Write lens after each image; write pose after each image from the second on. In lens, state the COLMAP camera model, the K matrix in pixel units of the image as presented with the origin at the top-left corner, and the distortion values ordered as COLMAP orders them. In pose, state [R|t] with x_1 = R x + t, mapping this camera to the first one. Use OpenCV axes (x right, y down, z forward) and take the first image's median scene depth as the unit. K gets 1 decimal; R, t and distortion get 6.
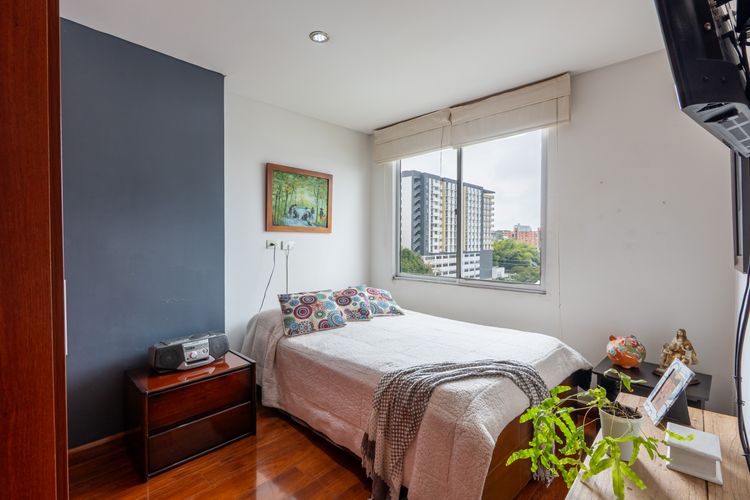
lens RADIAL K [[349.4, 0, 375.0], [0, 349.4, 250.0], [0, 0, 1]] dist [-0.002919, -0.000169]
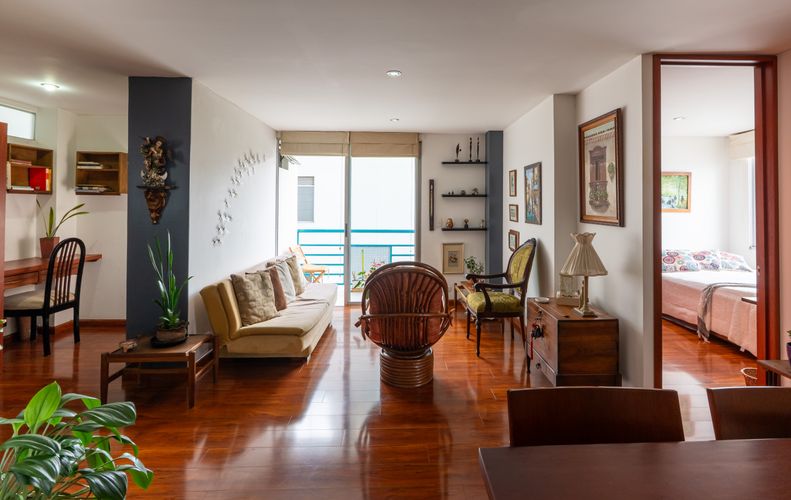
lens RADIAL K [[393.5, 0, 407.5], [0, 393.5, 201.9], [0, 0, 1]] dist [-0.001872, 0.000031]
pose [[0.716791, -0.008740, -0.697233, 0.199036], [-0.018856, 0.999313, -0.031912, -0.021997], [0.697033, 0.036021, 0.716134, -1.153735]]
